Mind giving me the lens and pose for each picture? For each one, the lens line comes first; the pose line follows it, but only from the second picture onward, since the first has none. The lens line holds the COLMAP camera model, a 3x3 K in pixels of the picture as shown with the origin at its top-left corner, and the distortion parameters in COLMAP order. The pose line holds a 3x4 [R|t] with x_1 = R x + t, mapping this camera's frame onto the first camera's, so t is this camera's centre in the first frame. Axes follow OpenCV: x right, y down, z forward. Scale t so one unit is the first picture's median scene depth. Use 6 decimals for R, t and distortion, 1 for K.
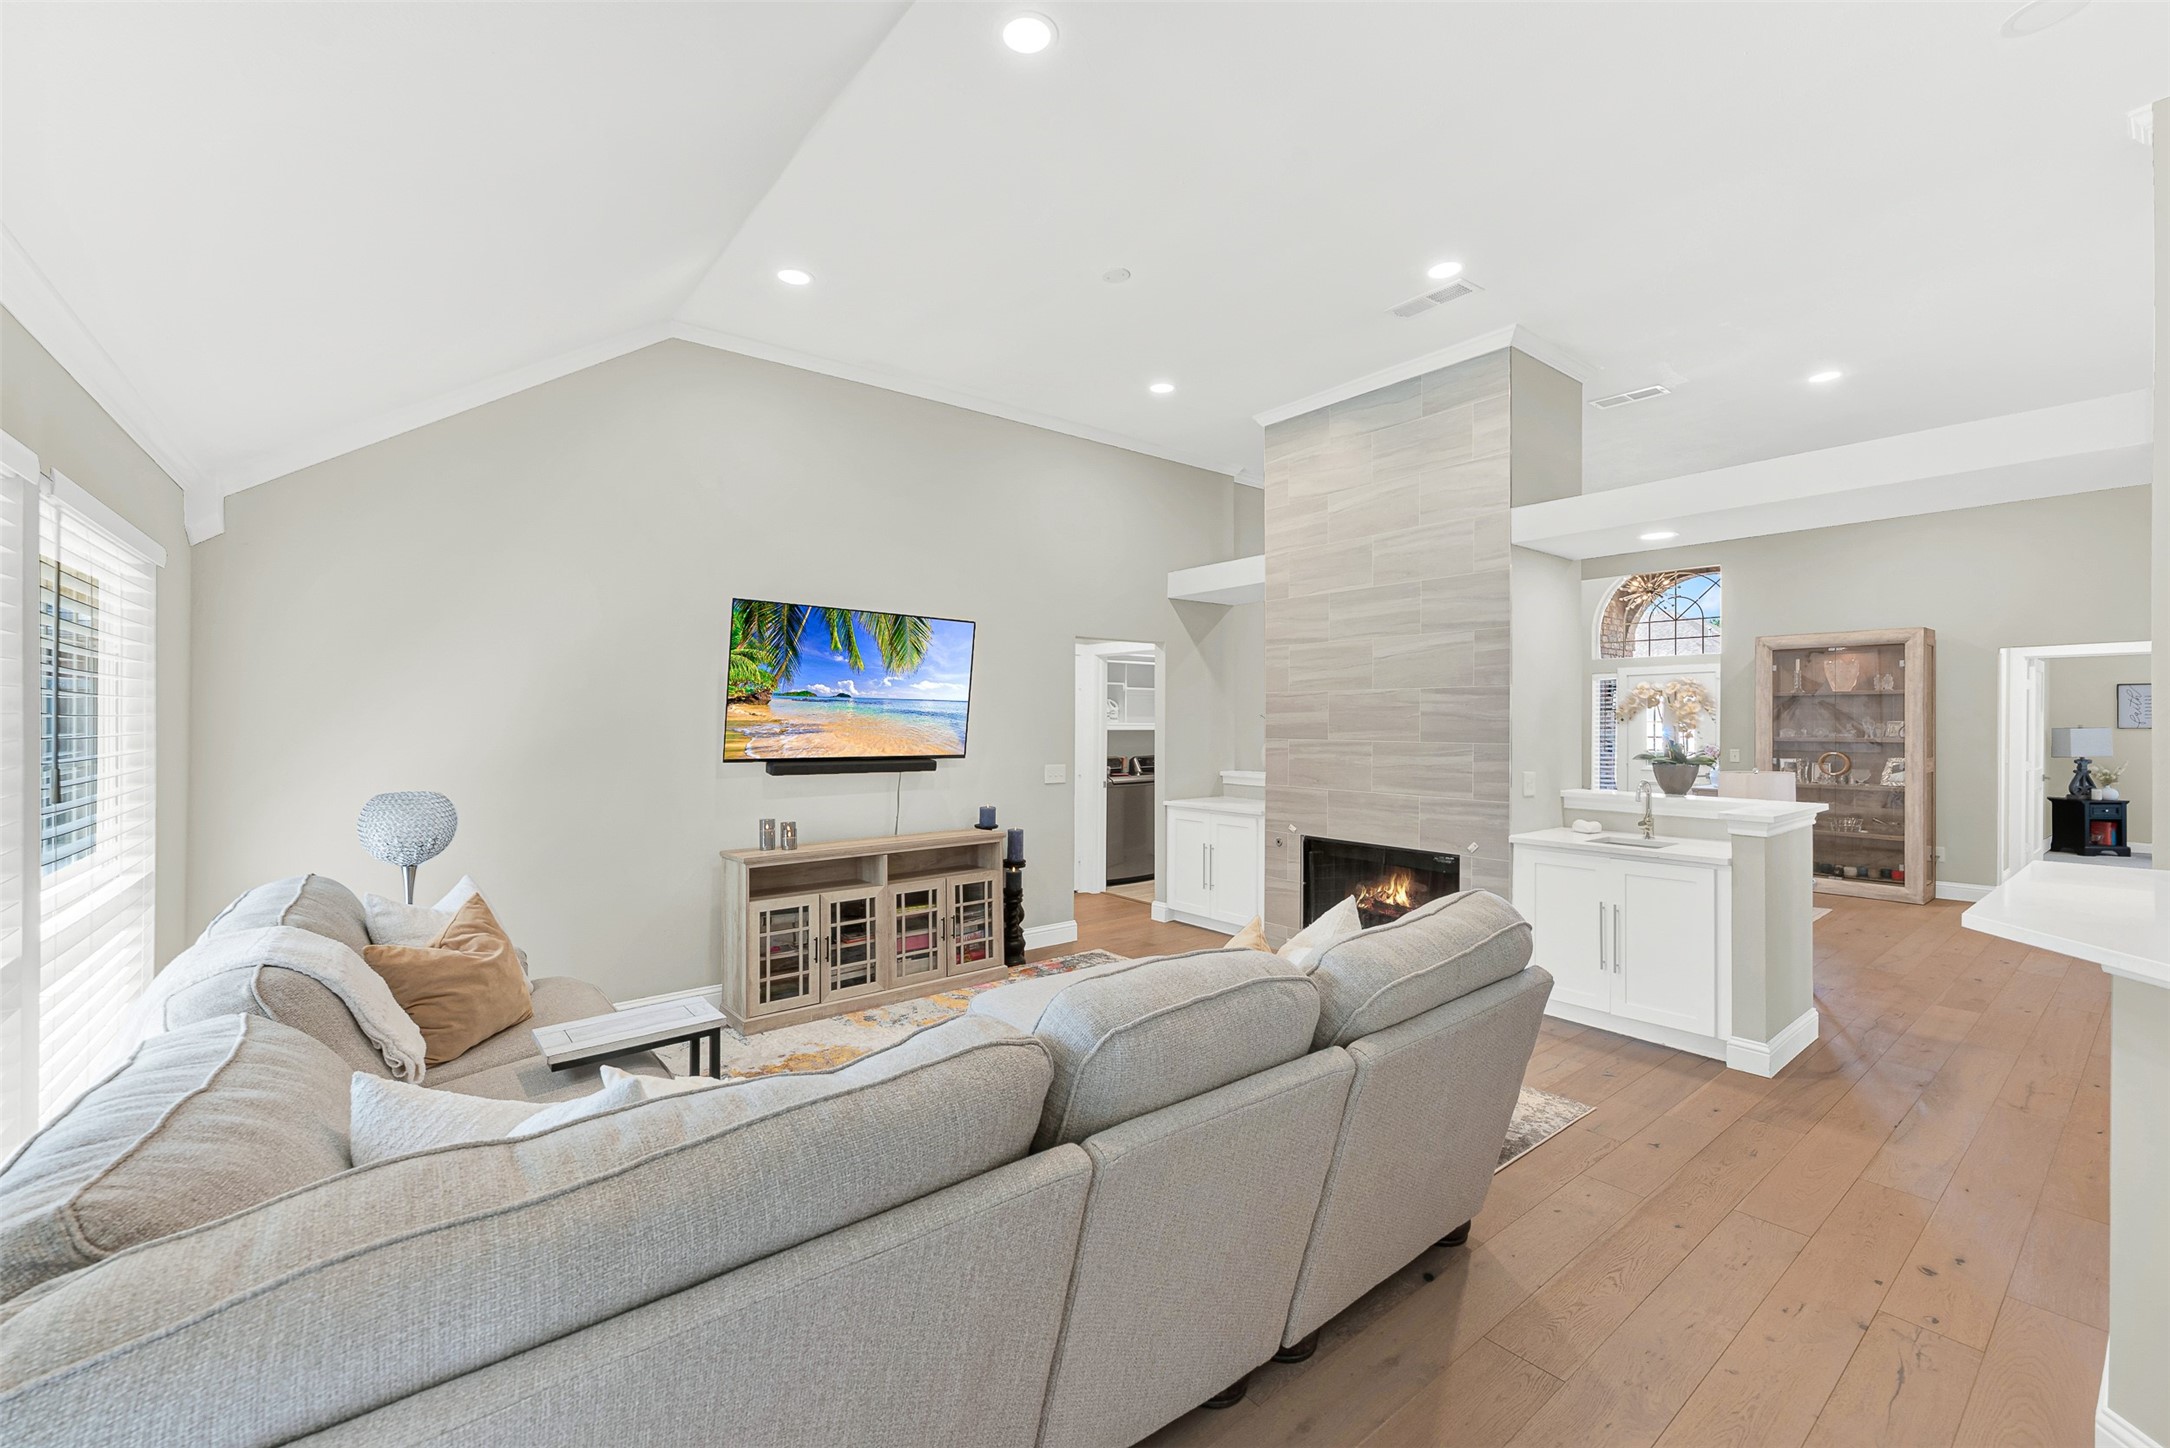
lens RADIAL K [[884.6, 0, 1085.4], [0, 884.6, 714.4], [0, 0, 1]] dist [0.001788, 0.000142]
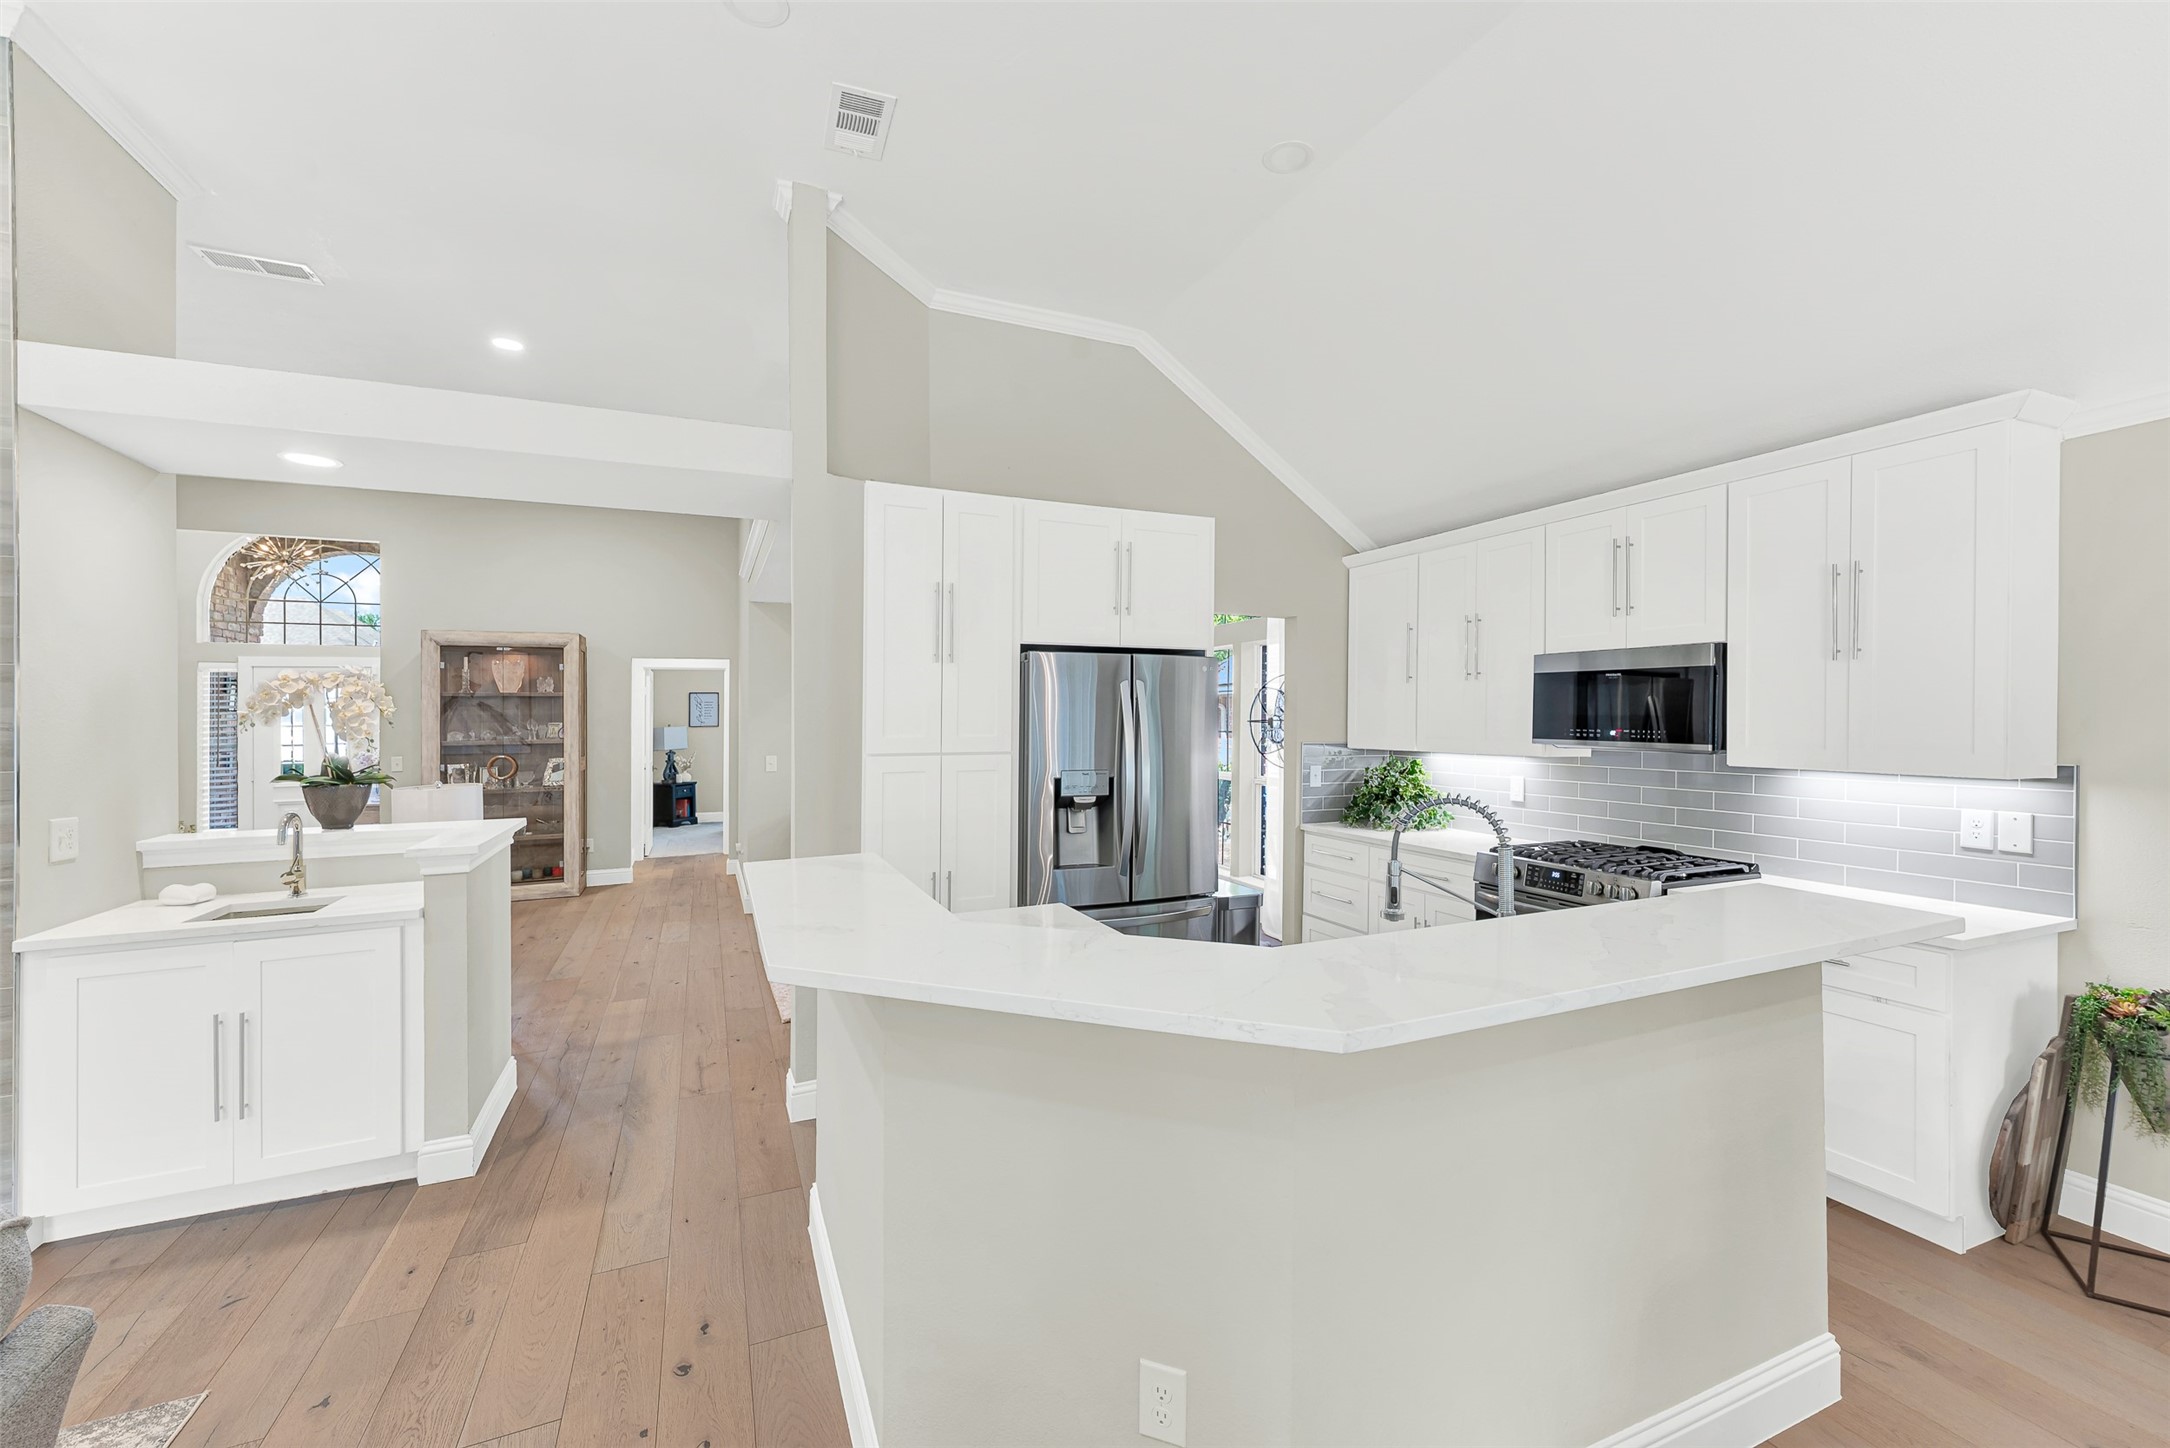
lens RADIAL K [[905.0, 0, 1093.1], [0, 905.0, 716.4], [0, 0, 1]] dist [0.000025, 0.000355]
pose [[0.266987, -0.002285, 0.963697, 0.065796], [0.002372, 0.999996, 0.001715, 0.000009], [-0.963697, 0.001828, 0.266992, 0.115553]]
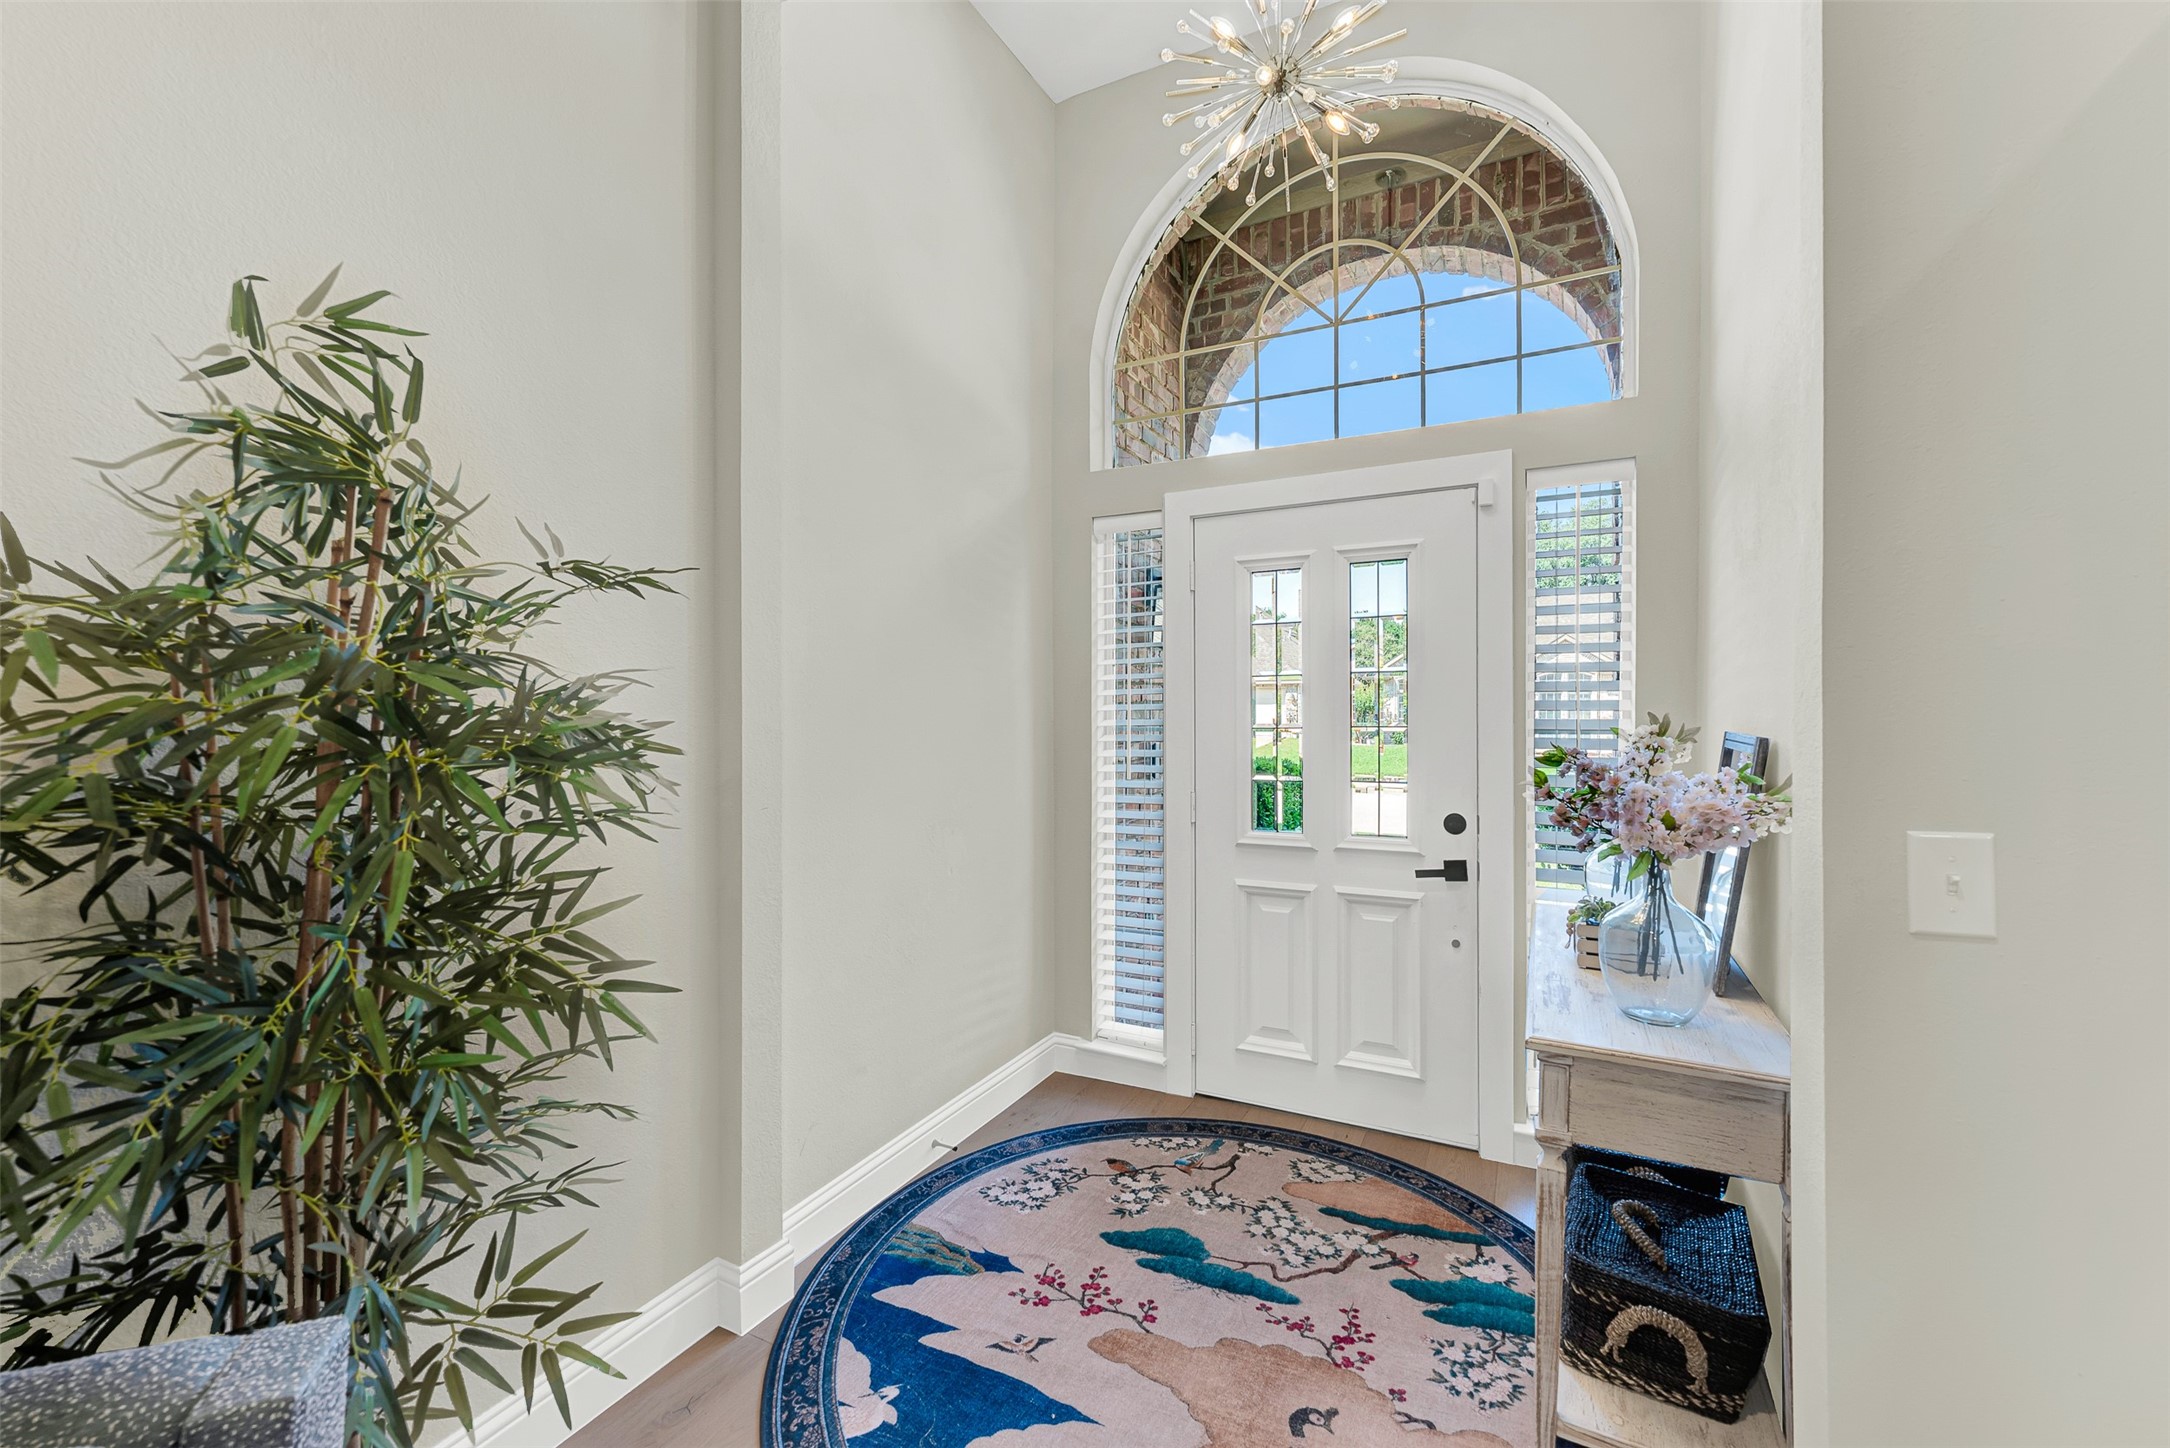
lens RADIAL K [[884.6, 0, 1085.4], [0, 884.6, 714.4], [0, 0, 1]] dist [0.001788, 0.000142]
pose [[0.906940, -0.003376, 0.421247, 0.636617], [0.003590, 0.999994, 0.000285, 0.027264], [-0.421245, 0.001253, 0.906946, 1.044680]]
